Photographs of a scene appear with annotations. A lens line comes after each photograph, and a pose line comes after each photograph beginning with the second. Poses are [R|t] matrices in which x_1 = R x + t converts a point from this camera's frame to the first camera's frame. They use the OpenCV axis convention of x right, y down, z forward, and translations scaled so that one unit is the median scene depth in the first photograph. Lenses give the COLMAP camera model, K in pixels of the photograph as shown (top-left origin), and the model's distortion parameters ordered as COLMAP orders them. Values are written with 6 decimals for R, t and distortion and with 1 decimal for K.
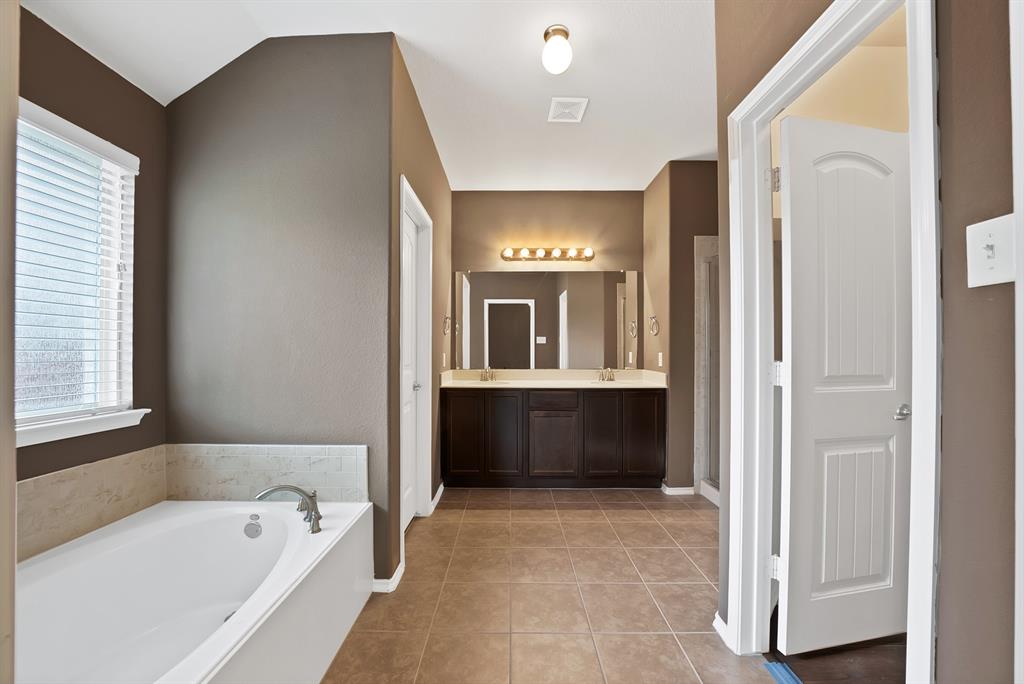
lens RADIAL K [[370.1, 0, 511.9], [0, 370.1, 344.4], [0, 0, 1]] dist [-0.020854, 0.000394]
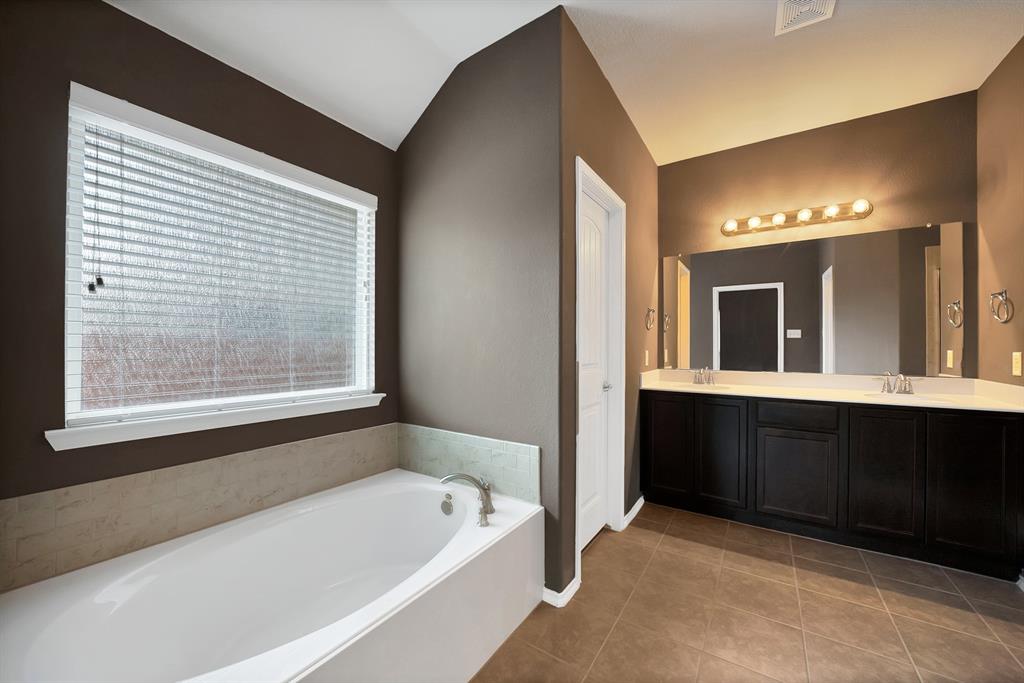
lens RADIAL K [[373.3, 0, 523.2], [0, 373.3, 343.3], [0, 0, 1]] dist [-0.019534, 0.000151]
pose [[0.838170, -0.003743, -0.545397, 0.059723], [0.007614, 0.999959, 0.004838, -0.000317], [0.545356, -0.008207, 0.838164, 0.093056]]
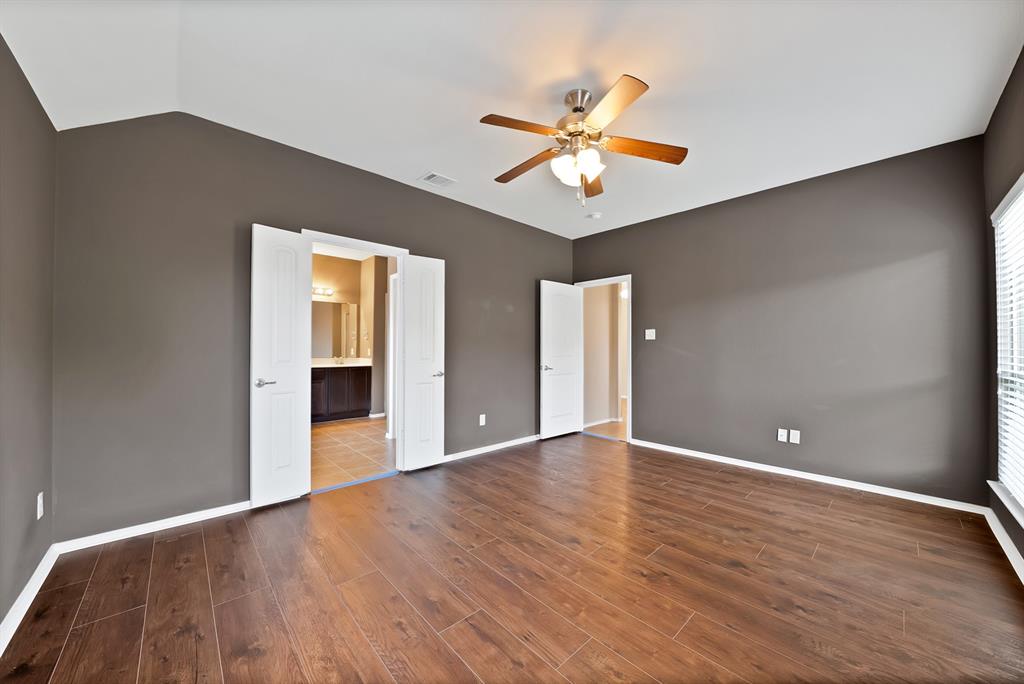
lens RADIAL K [[358.0, 0, 512.0], [0, 358.0, 342.0], [0, 0, 1]] dist [-0.020499, 0.000064]
pose [[0.731271, 0.011276, 0.681993, -0.368535], [-0.008922, 0.999936, -0.006966, -0.007394], [-0.682028, -0.000990, 0.731325, -0.996760]]
